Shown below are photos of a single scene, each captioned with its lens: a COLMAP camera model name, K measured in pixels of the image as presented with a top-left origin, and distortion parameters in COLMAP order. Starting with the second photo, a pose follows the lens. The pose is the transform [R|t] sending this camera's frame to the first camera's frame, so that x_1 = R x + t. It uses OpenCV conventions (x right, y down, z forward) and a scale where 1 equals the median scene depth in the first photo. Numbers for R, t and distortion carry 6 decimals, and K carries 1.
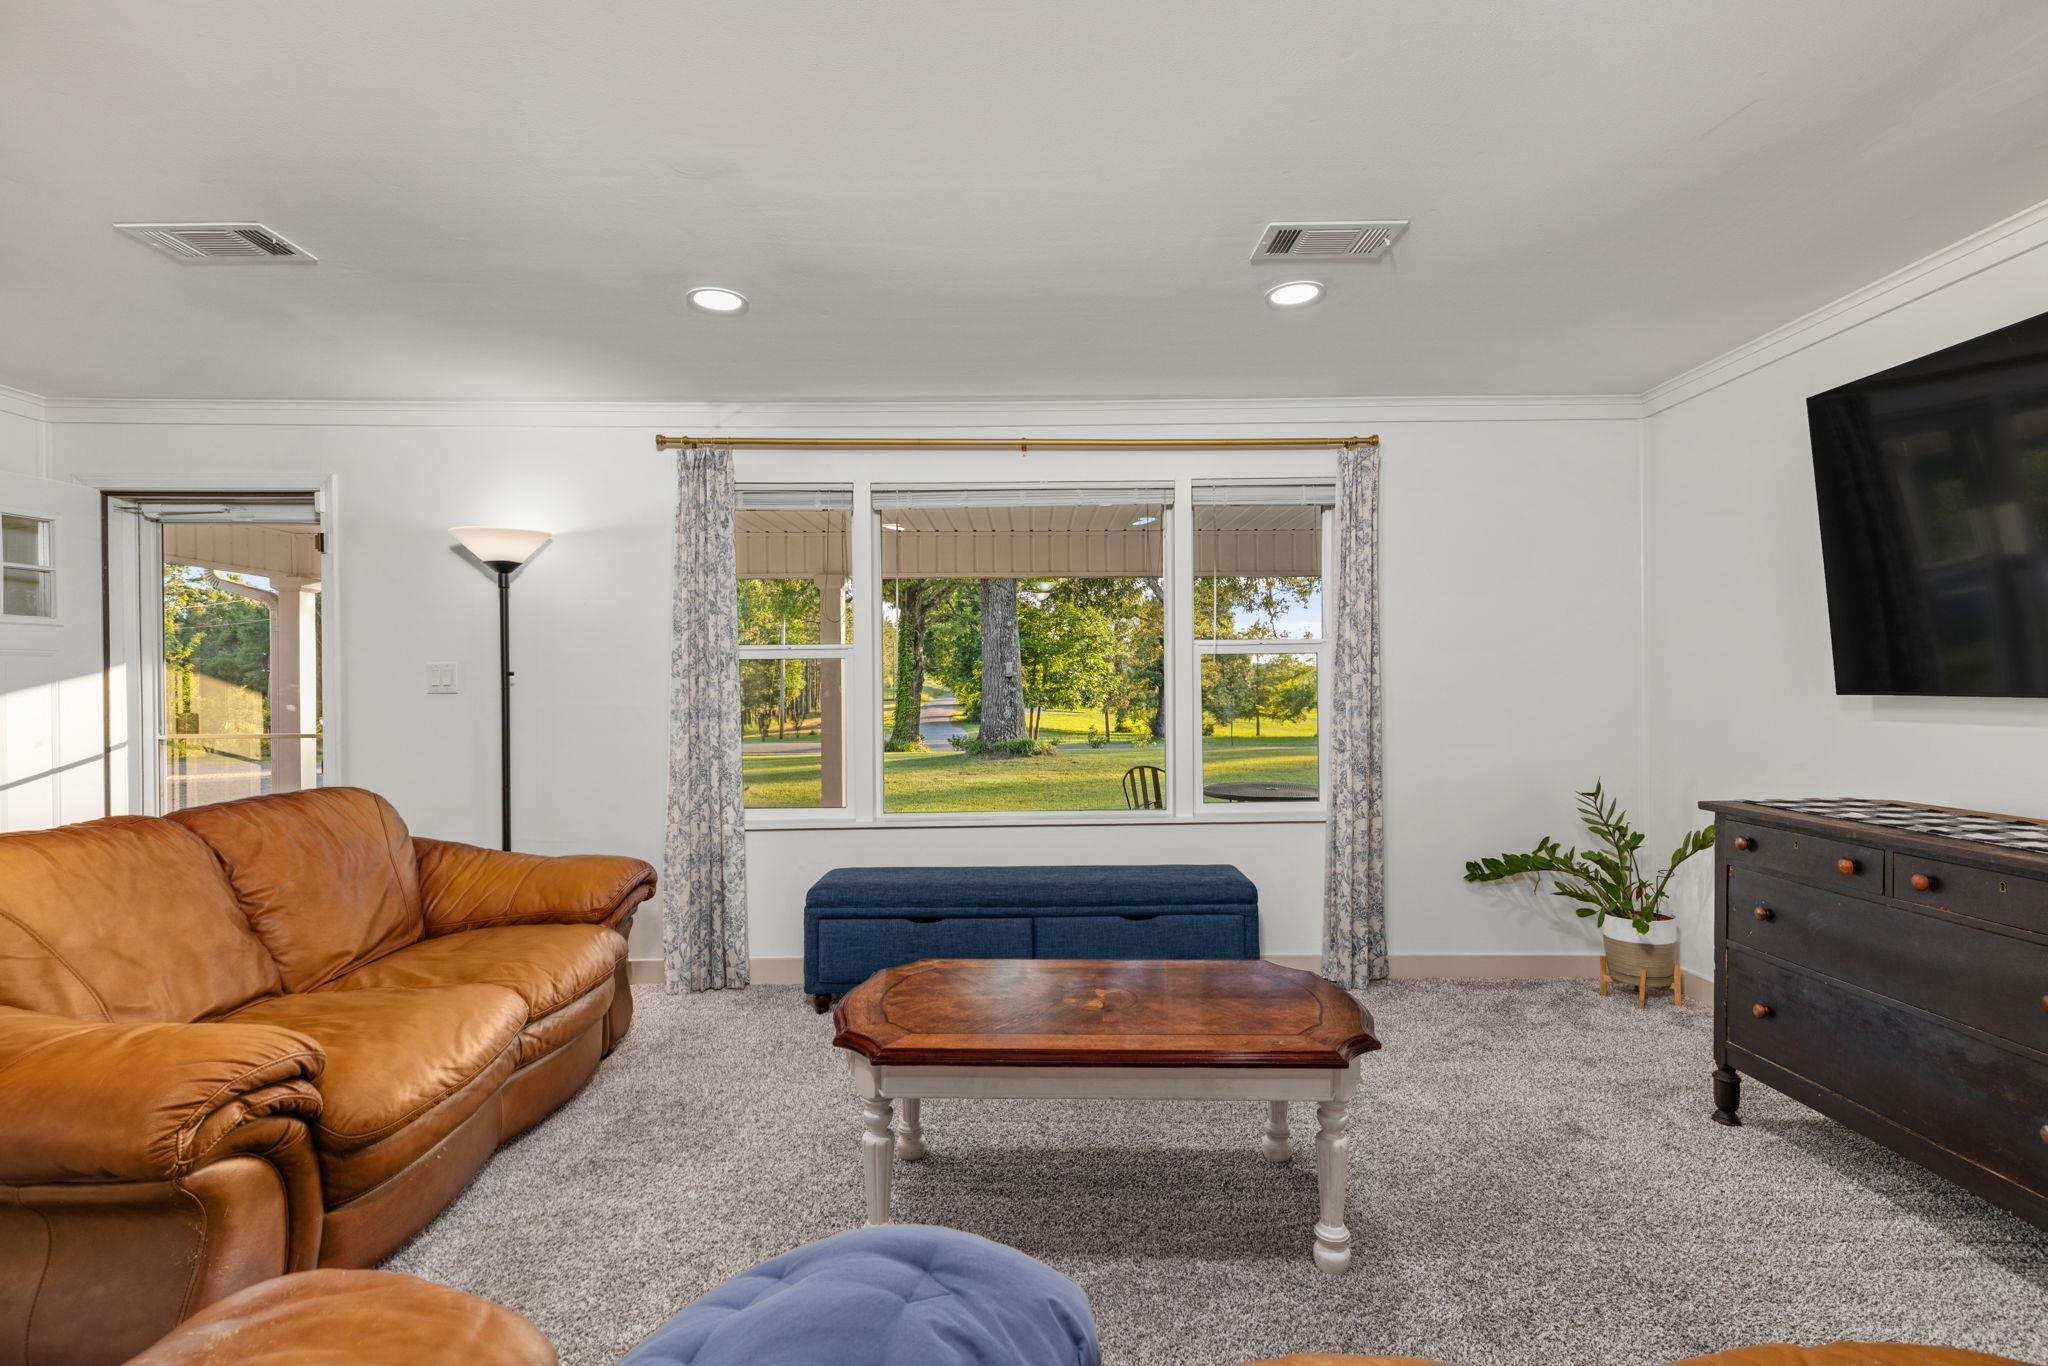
lens RADIAL K [[957.3, 0, 1023.9], [0, 957.3, 681.9], [0, 0, 1]] dist [-0.000652, -0.000260]
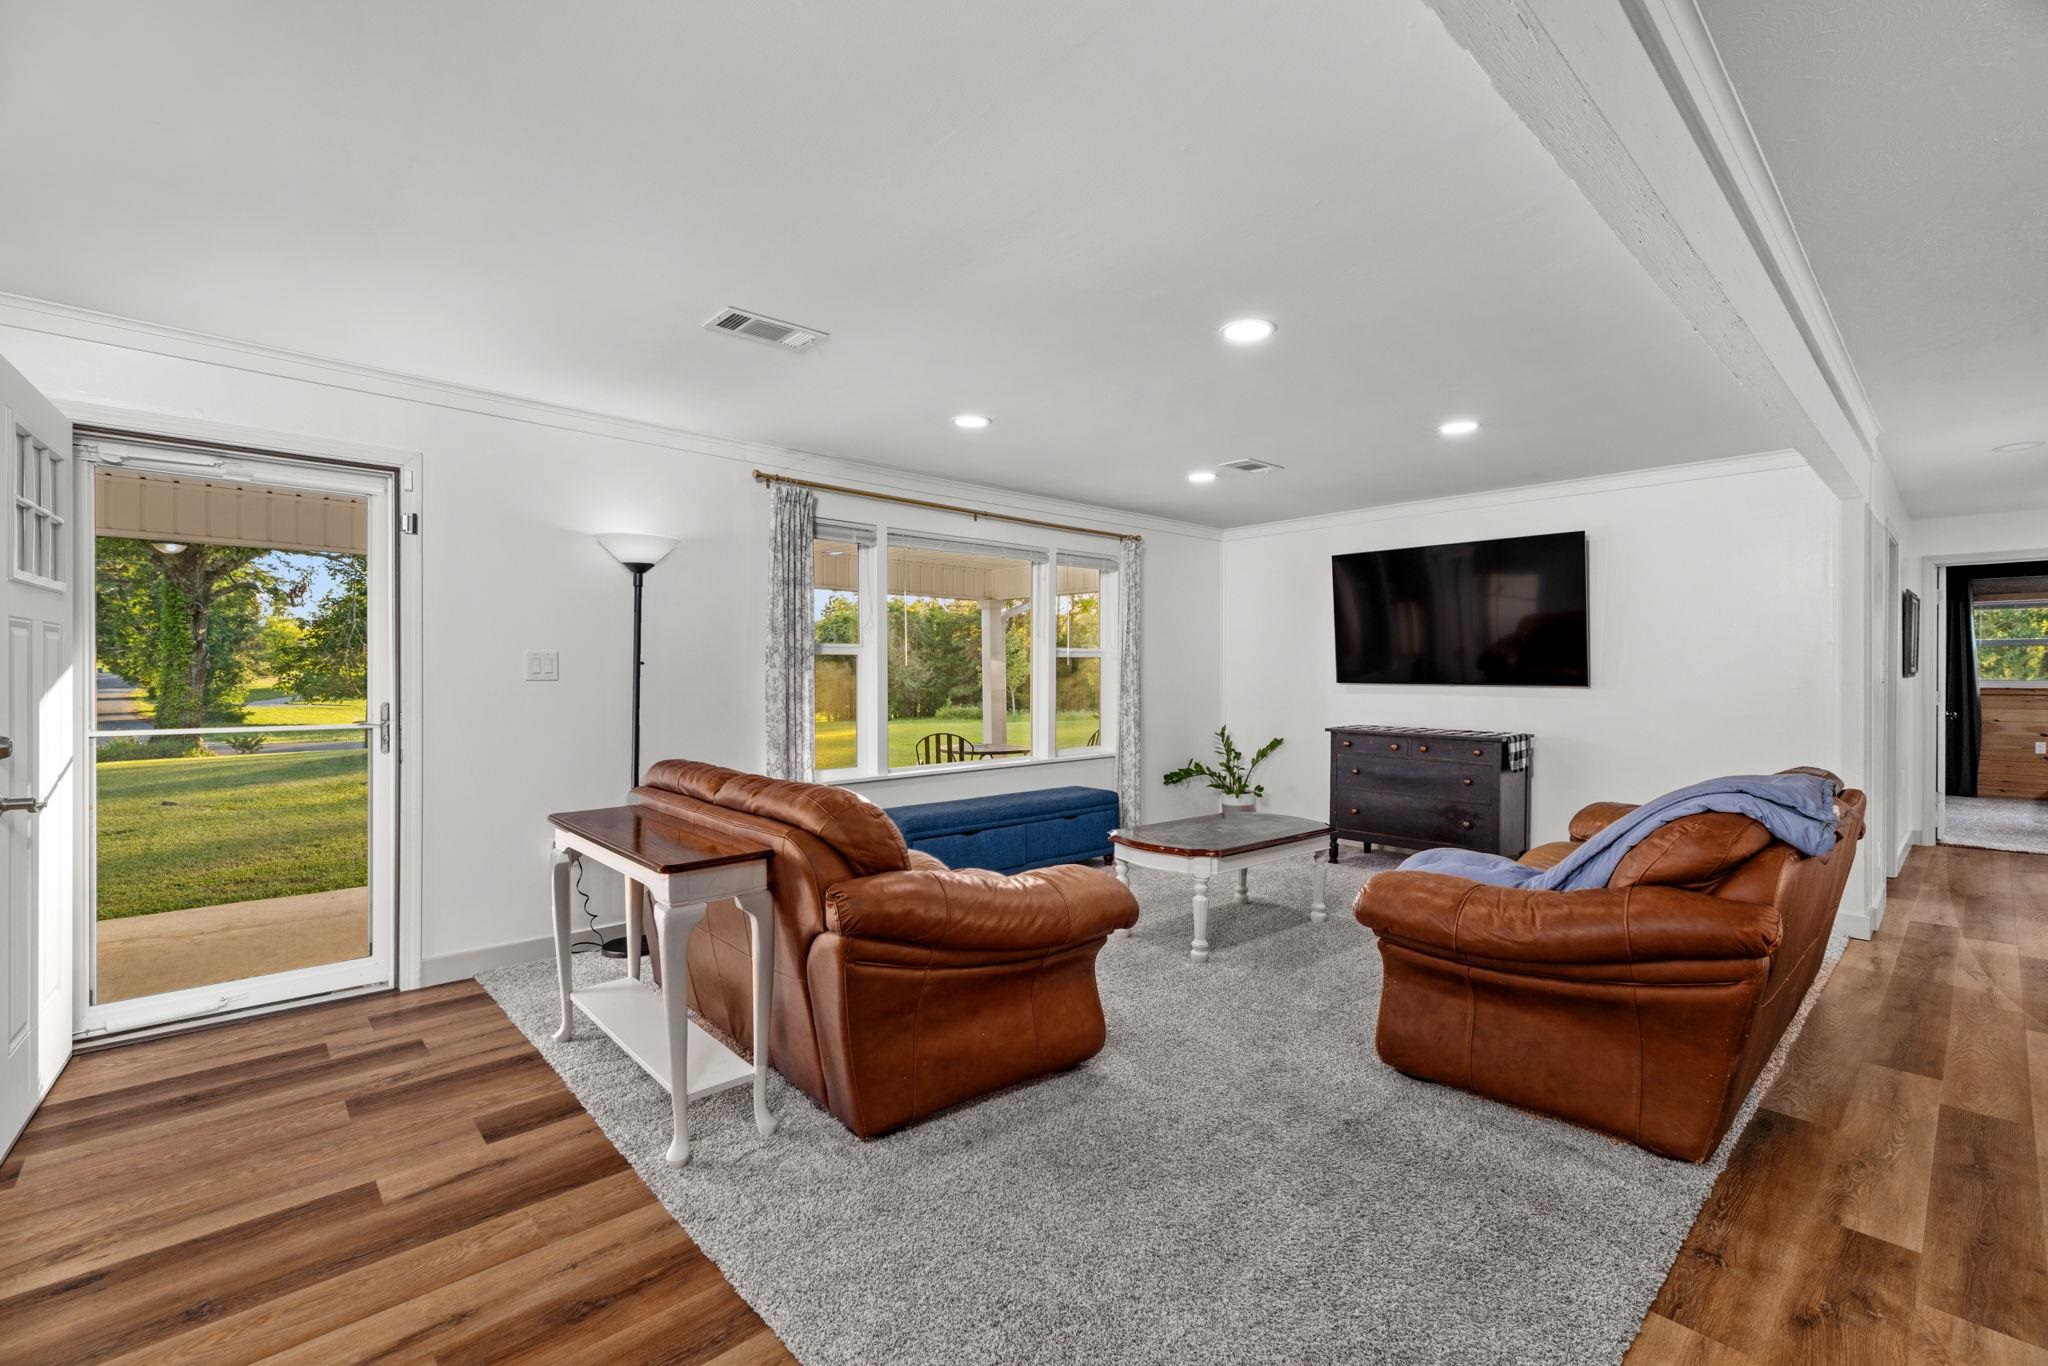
lens RADIAL K [[880.9, 0, 1024.0], [0, 880.9, 683.0], [0, 0, 1]] dist [-0.001329, -0.000182]
pose [[0.739417, 0.001092, 0.673246, -0.899412], [-0.008681, 0.999931, 0.007911, 0.002137], [-0.673191, -0.011694, 0.739376, -0.067046]]
